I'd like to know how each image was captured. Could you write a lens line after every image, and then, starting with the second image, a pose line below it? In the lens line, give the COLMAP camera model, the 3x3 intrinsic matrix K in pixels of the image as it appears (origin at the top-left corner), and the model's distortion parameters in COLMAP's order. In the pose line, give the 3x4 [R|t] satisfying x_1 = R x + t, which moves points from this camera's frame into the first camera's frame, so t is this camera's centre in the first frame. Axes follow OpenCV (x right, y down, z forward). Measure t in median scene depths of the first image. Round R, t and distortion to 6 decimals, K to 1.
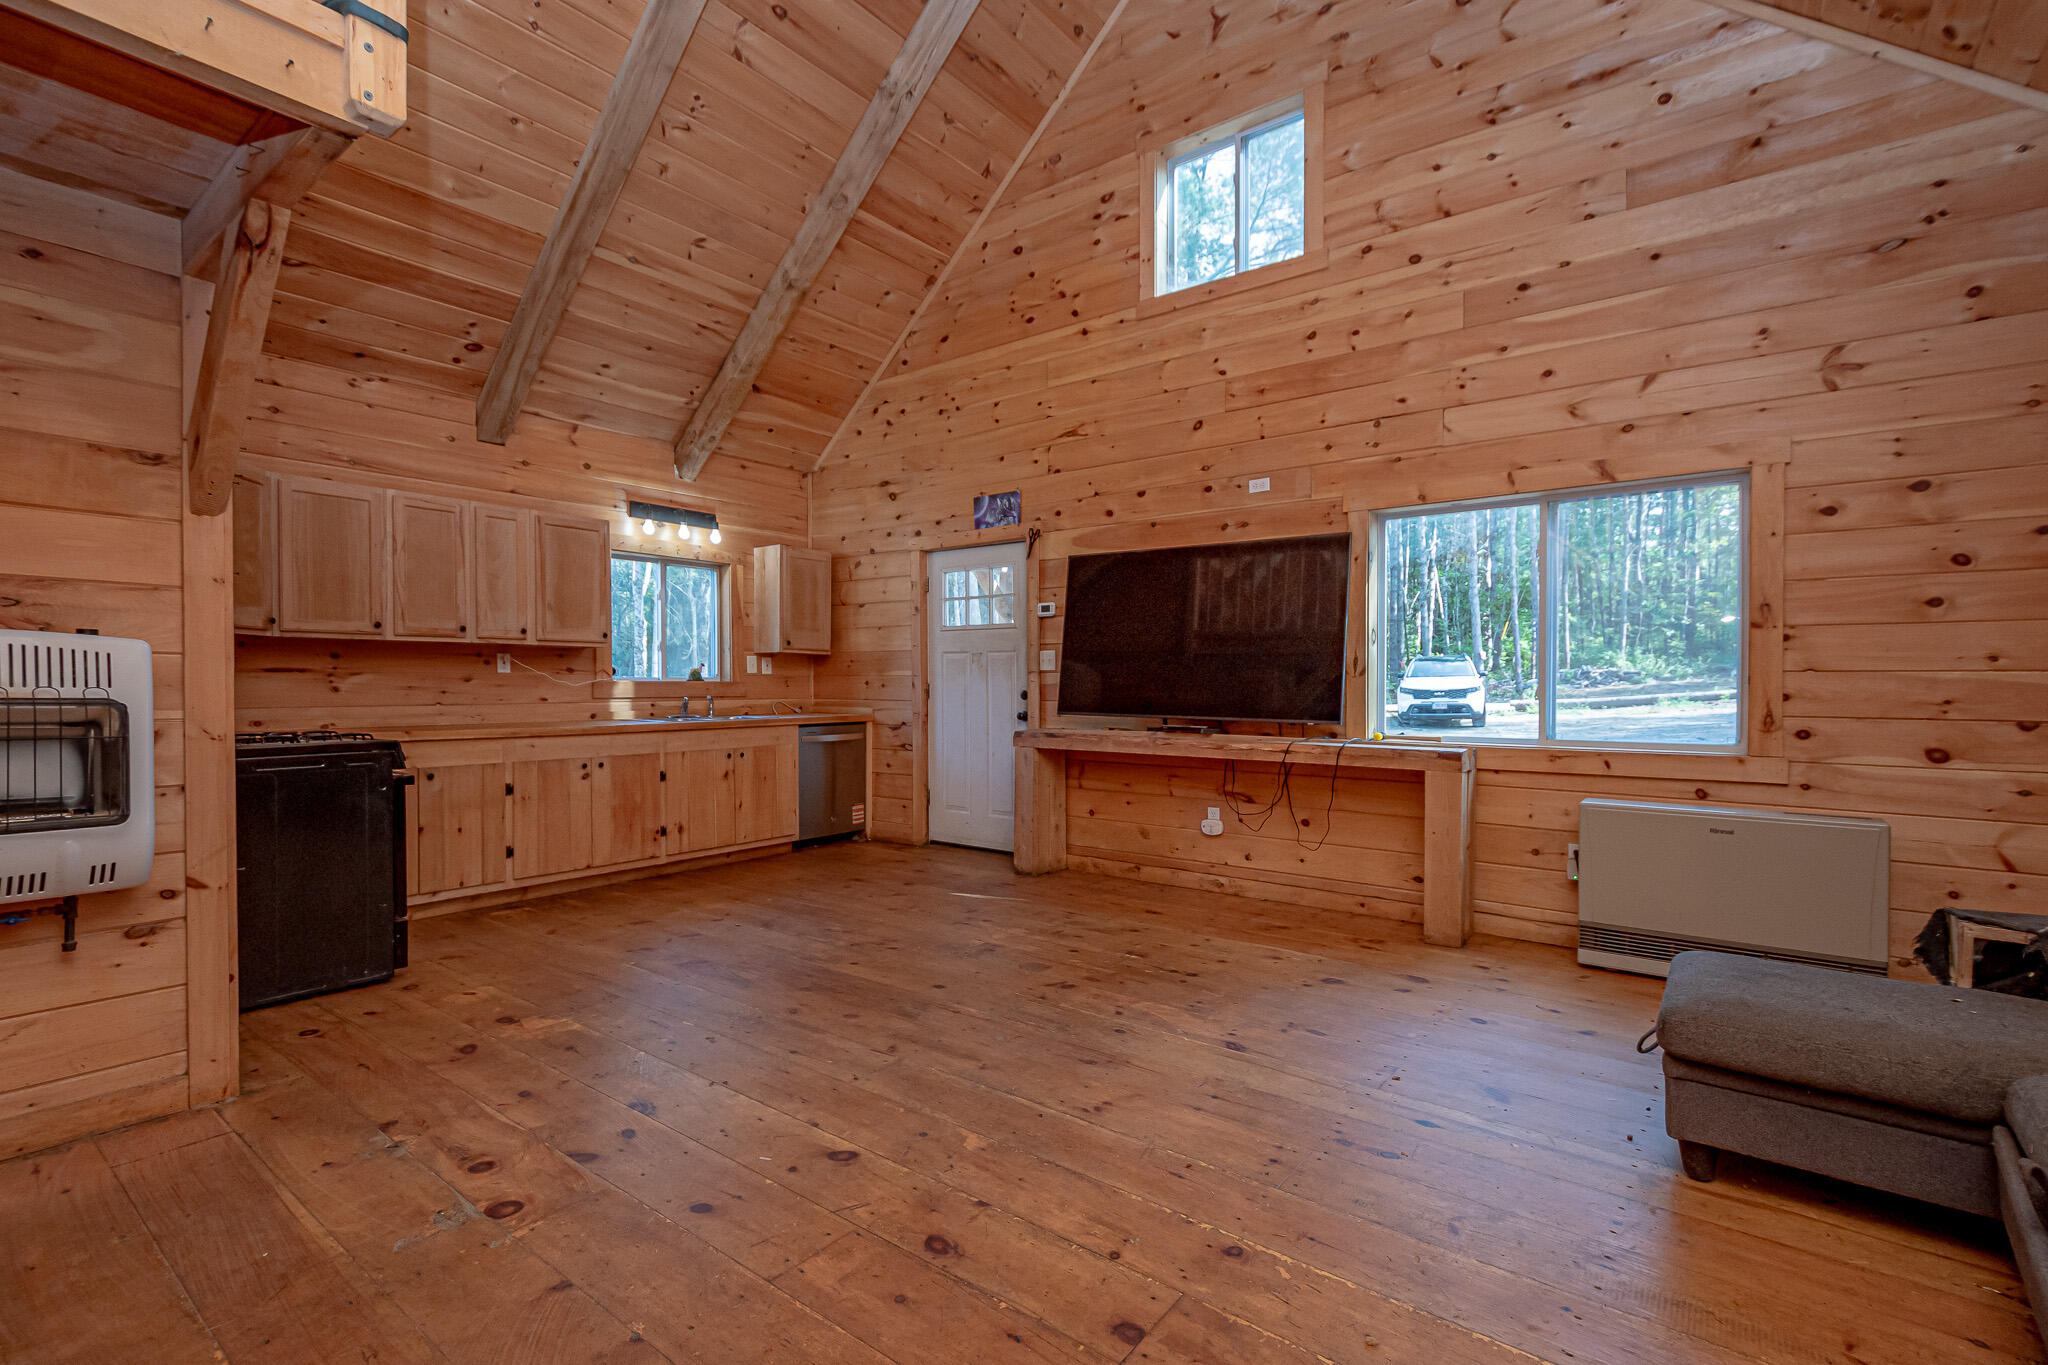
lens RADIAL K [[926.4, 0, 1034.5], [0, 926.4, 691.4], [0, 0, 1]] dist [0.021288, -0.009071]
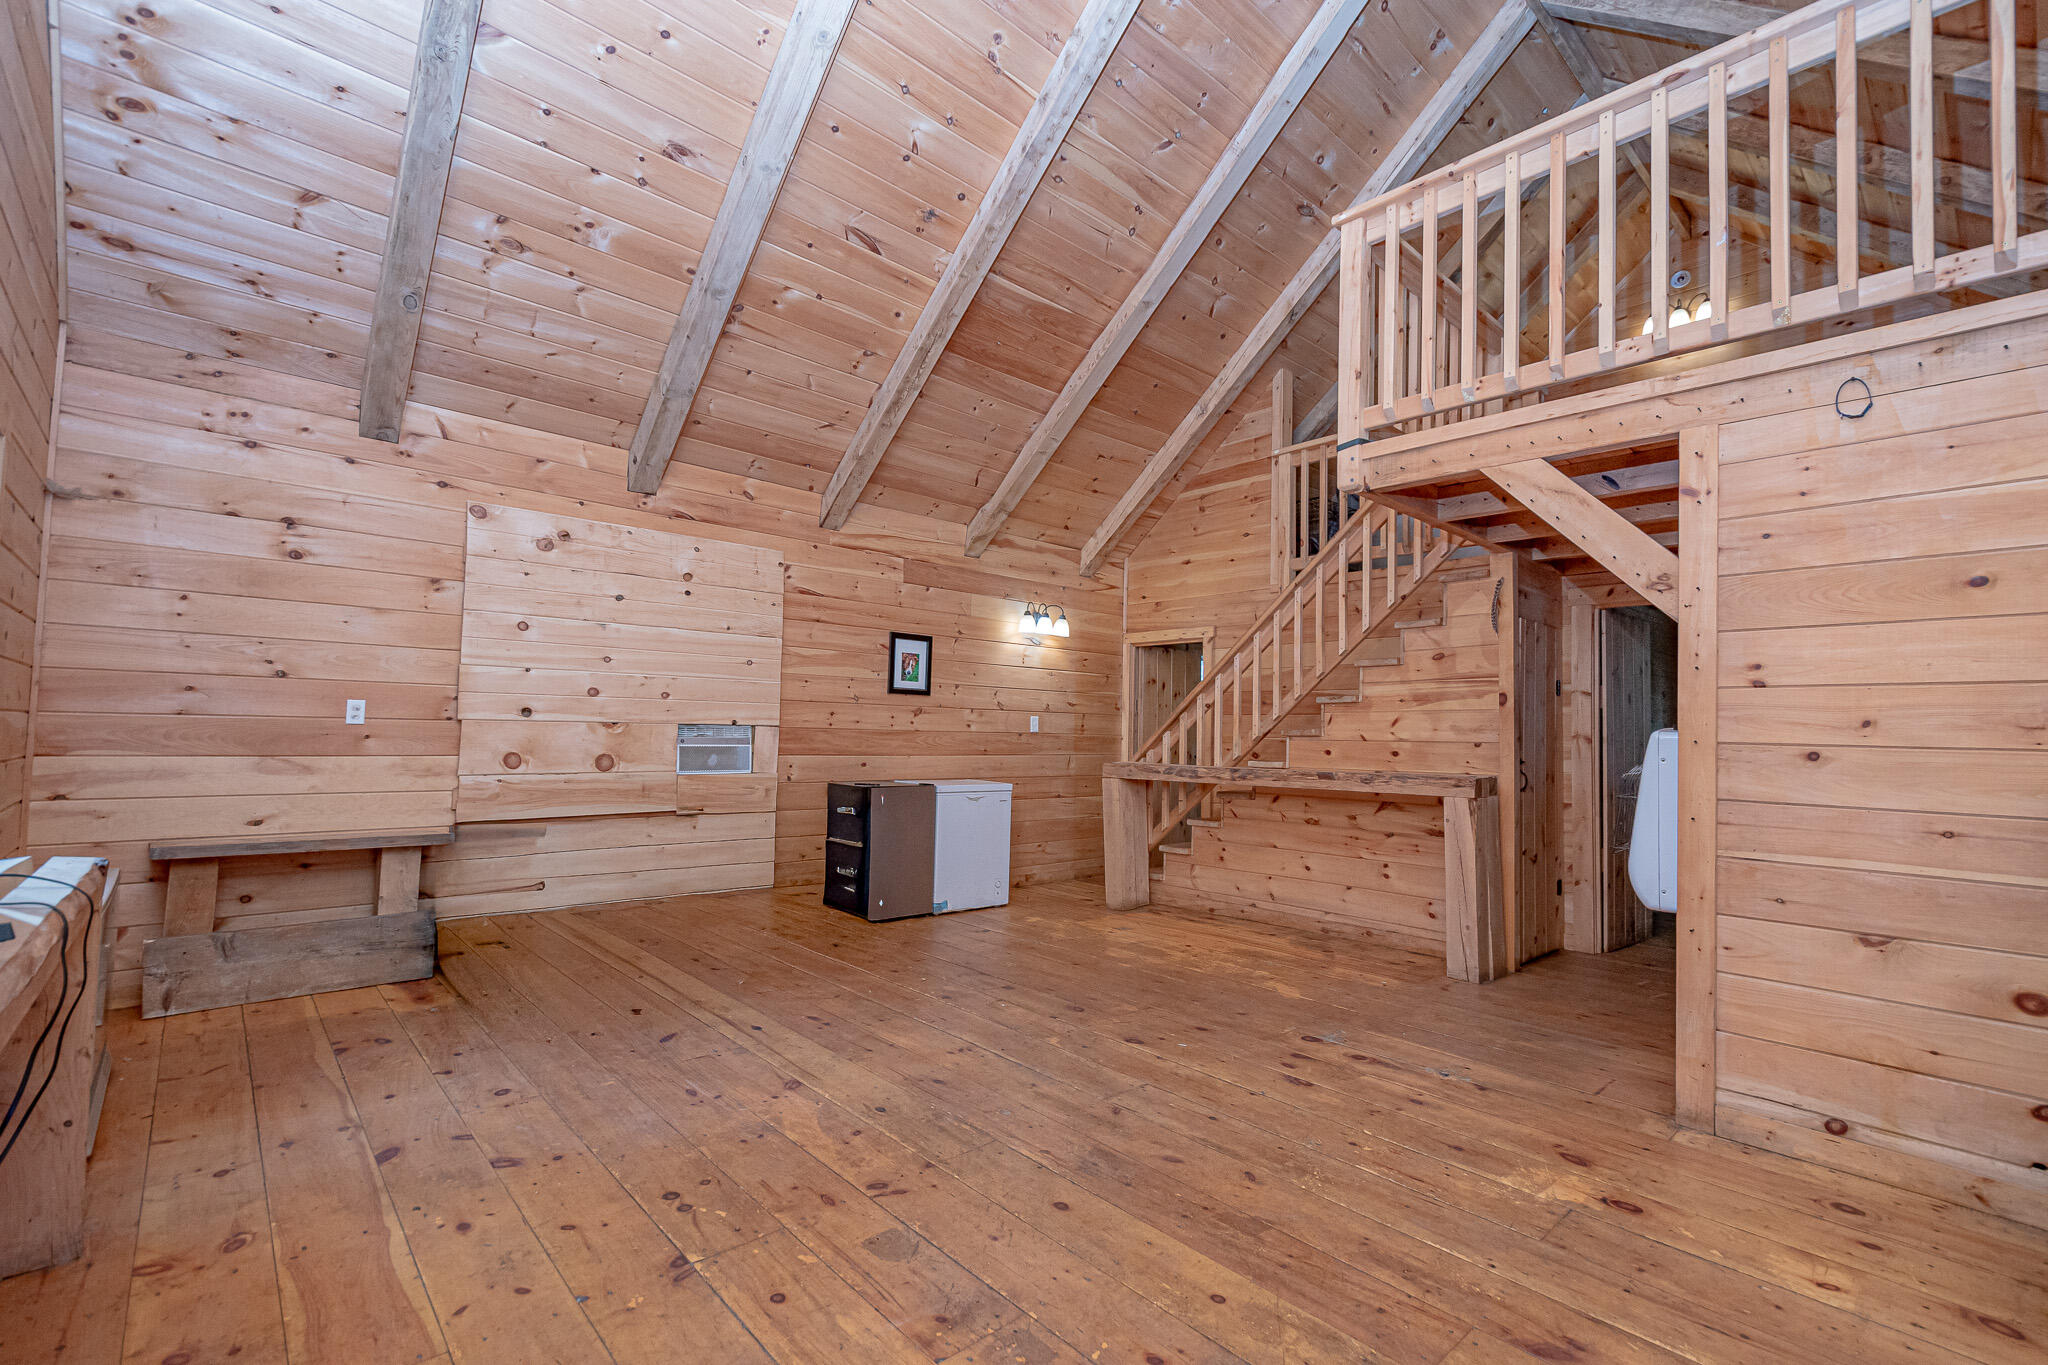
lens RADIAL K [[892.8, 0, 1034.2], [0, 892.8, 691.4], [0, 0, 1]] dist [0.023999, -0.009061]
pose [[-0.984340, -0.015652, 0.175585, -0.134182], [-0.022843, 0.998978, -0.039006, -0.019191], [-0.174795, -0.042406, -0.983691, 1.164395]]
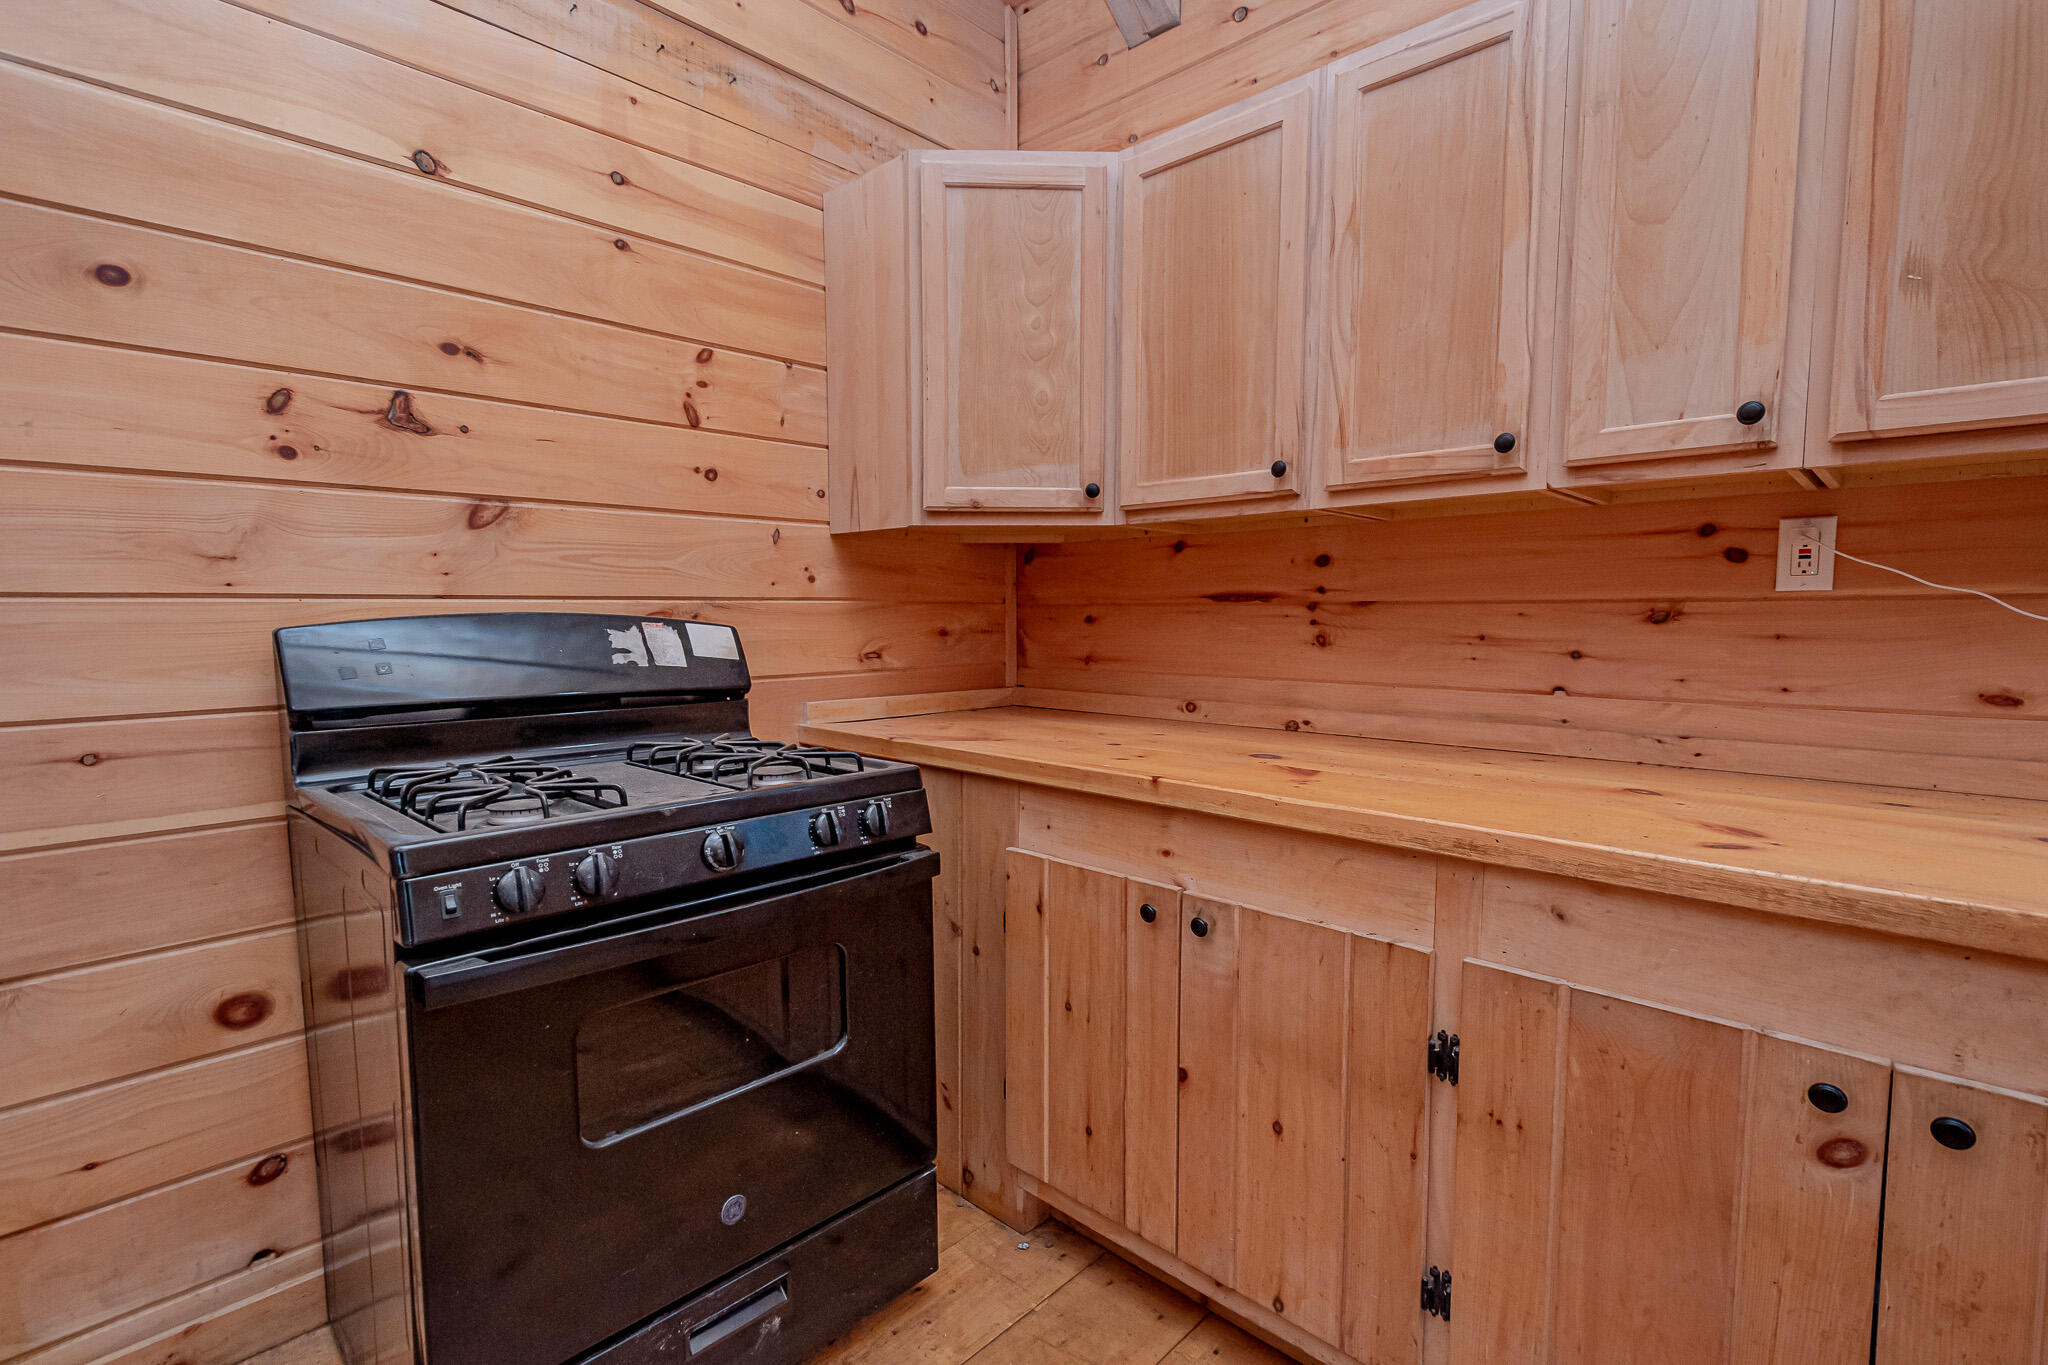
lens RADIAL K [[953.3, 0, 1034.7], [0, 953.3, 692.7], [0, 0, 1]] dist [0.024774, -0.012141]
pose [[-0.101388, 0.086947, -0.991040, -0.294317], [-0.002985, 0.996142, 0.087700, -0.015657], [0.994843, 0.011850, -0.100737, 0.885157]]
